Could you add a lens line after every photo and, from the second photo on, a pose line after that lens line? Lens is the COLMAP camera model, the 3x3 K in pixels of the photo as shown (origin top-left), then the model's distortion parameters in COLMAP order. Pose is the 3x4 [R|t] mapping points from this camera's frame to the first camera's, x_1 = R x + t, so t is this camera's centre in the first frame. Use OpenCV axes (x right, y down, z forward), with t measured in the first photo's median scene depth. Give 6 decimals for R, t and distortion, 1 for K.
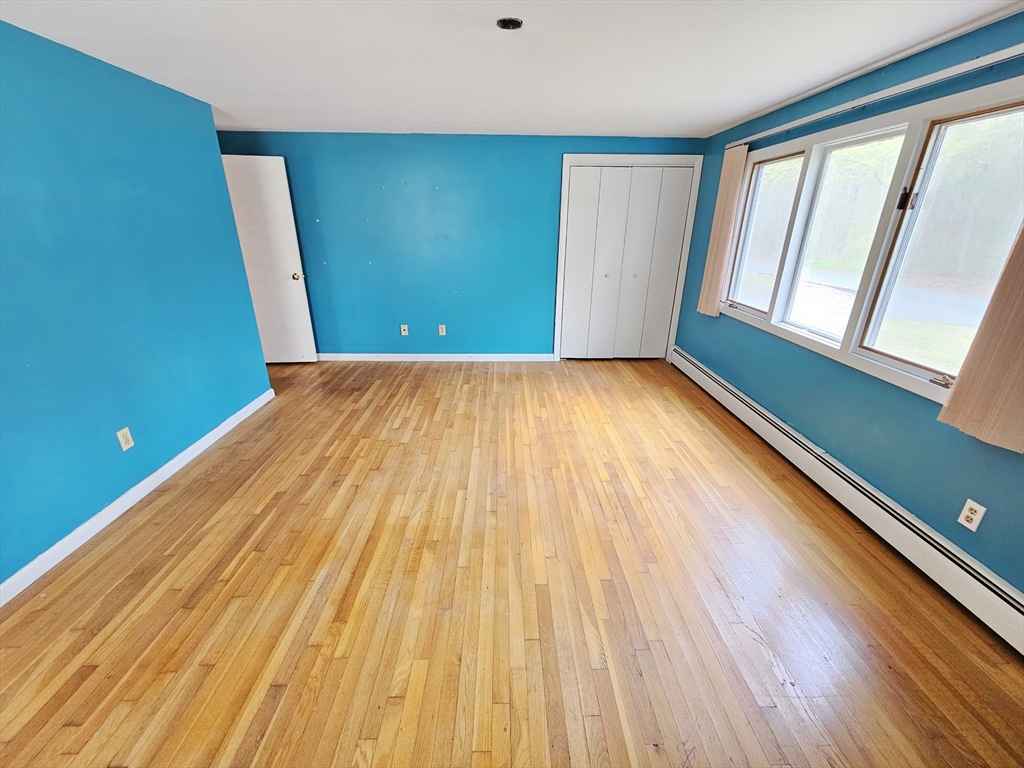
lens RADIAL K [[419.6, 0, 511.9], [0, 419.6, 385.9], [0, 0, 1]] dist [-0.001065, 0.000315]
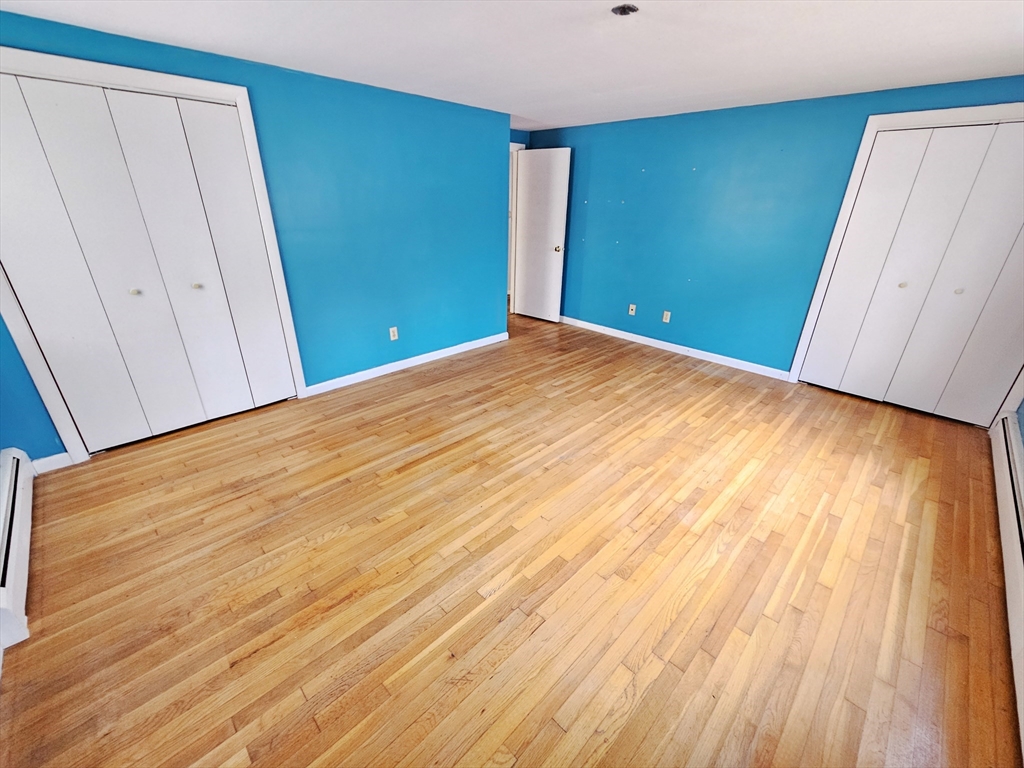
lens RADIAL K [[419.6, 0, 511.9], [0, 419.6, 385.9], [0, 0, 1]] dist [-0.001065, 0.000315]
pose [[0.691342, 0.298840, -0.657831, 0.420257], [-0.274400, 0.950838, 0.143568, -0.032579], [0.668395, 0.081254, 0.739355, 0.074360]]
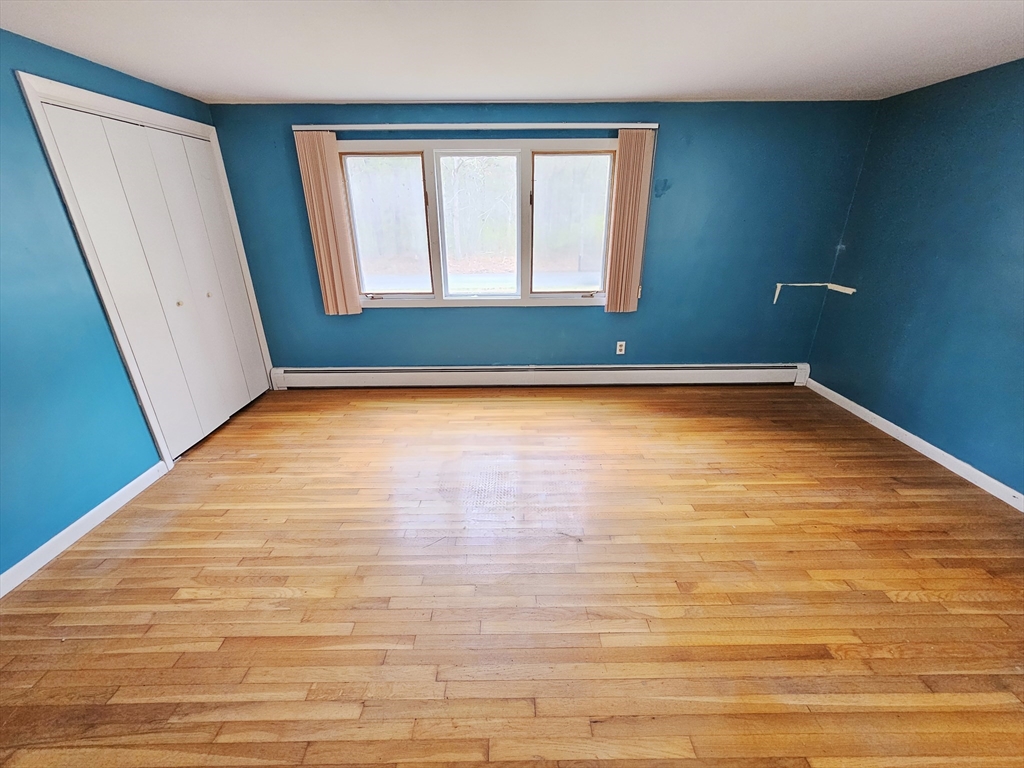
lens RADIAL K [[421.1, 0, 513.2], [0, 421.1, 387.2], [0, 0, 1]] dist [0.000156, 0.000639]
pose [[0.011536, -0.390440, 0.920556, -0.570855], [0.370743, 0.856671, 0.358699, -0.289586], [-0.928664, 0.337151, 0.154636, 0.712166]]
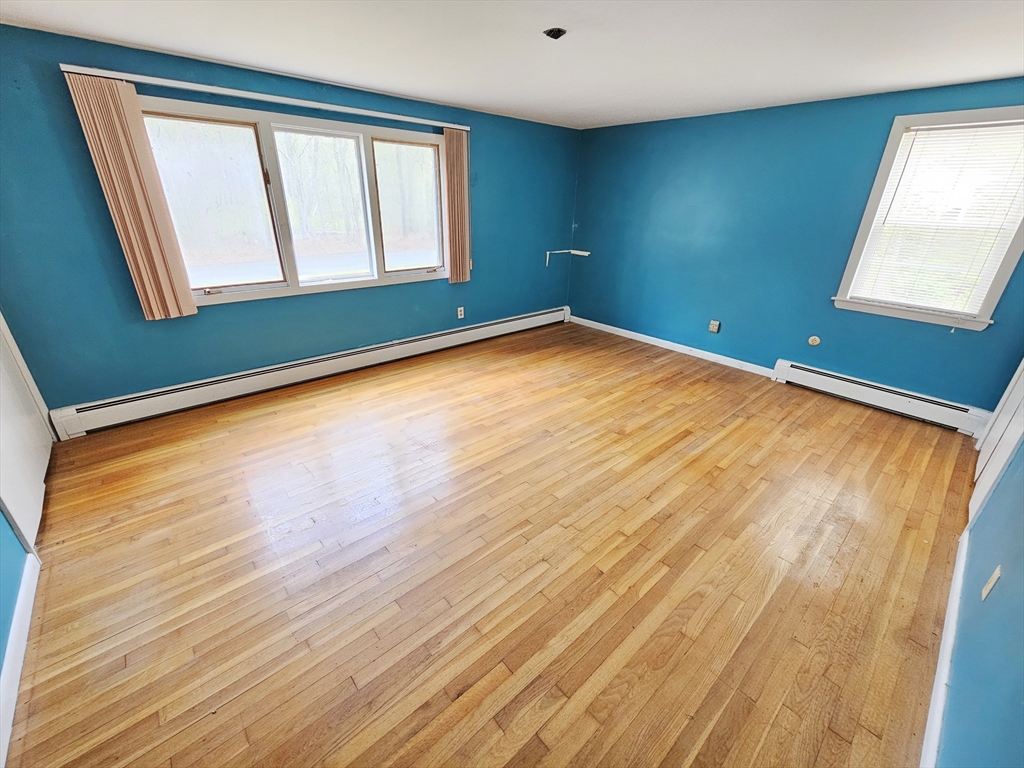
lens RADIAL K [[419.6, 0, 511.9], [0, 419.6, 385.9], [0, 0, 1]] dist [-0.001065, 0.000315]
pose [[-0.646164, -0.328773, 0.688753, -0.598992], [0.252951, 0.759190, 0.599705, -0.472167], [-0.720061, 0.561729, -0.407398, 1.189851]]
